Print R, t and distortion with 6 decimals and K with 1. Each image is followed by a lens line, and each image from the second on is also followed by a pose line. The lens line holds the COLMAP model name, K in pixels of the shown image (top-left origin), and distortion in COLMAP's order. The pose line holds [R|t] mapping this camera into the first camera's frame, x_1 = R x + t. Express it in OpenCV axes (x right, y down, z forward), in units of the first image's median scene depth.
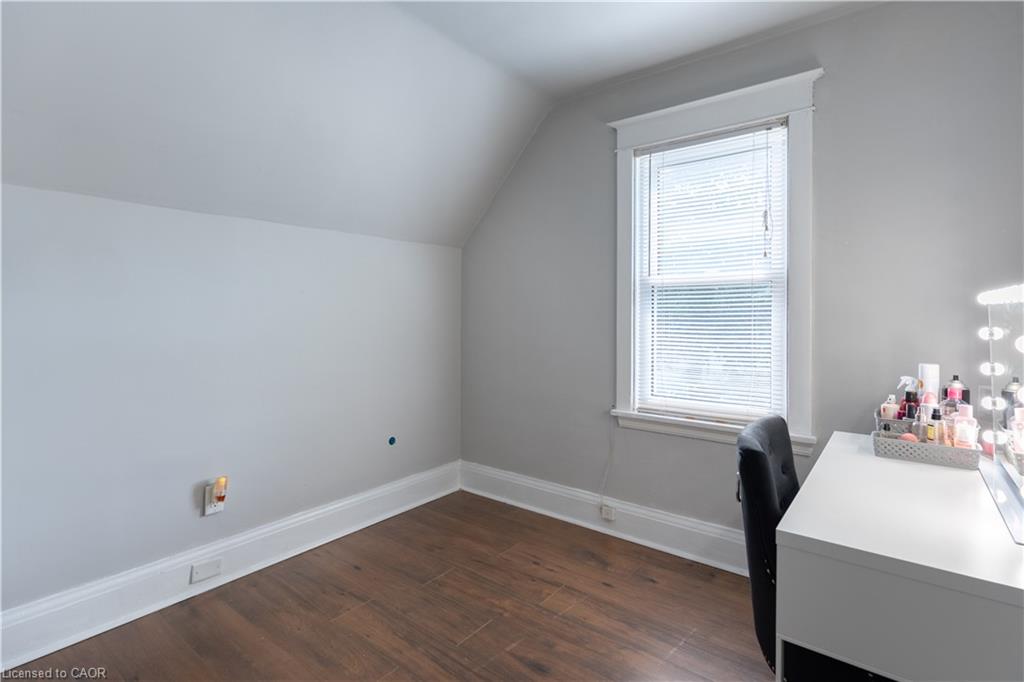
lens RADIAL K [[498.0, 0, 511.4], [0, 498.0, 310.7], [0, 0, 1]] dist [-0.000019, -0.000026]
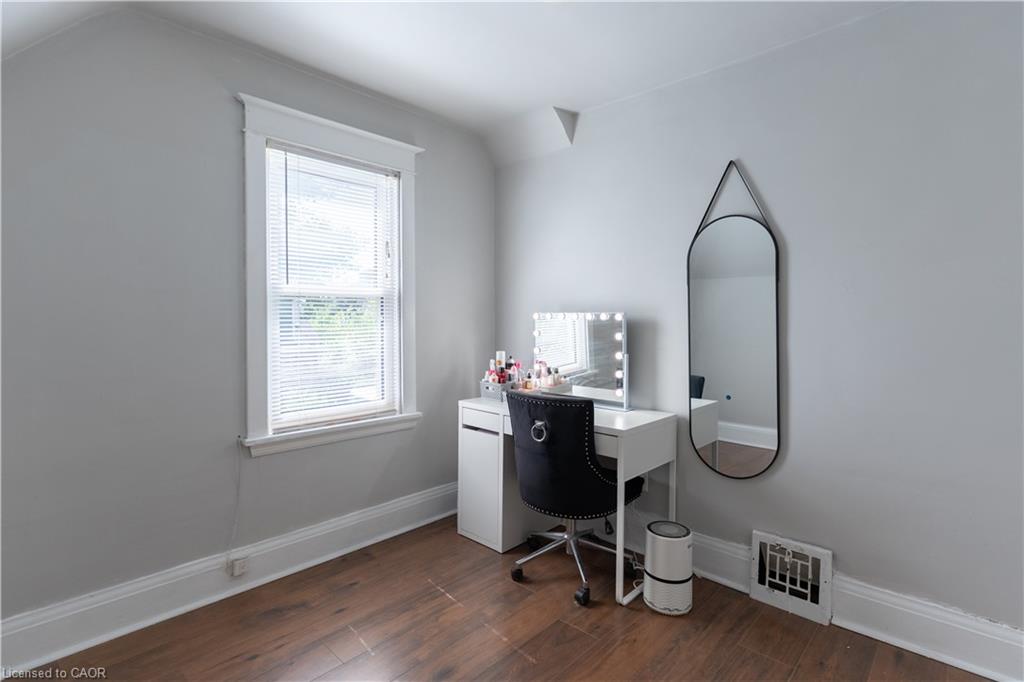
lens RADIAL K [[492.8, 0, 511.5], [0, 492.8, 323.7], [0, 0, 1]] dist [-0.000731, 0.000017]
pose [[0.095822, -0.005384, 0.995384, -0.598590], [0.001383, 0.999985, 0.005275, 0.001006], [-0.995398, 0.000871, 0.095828, 0.498954]]
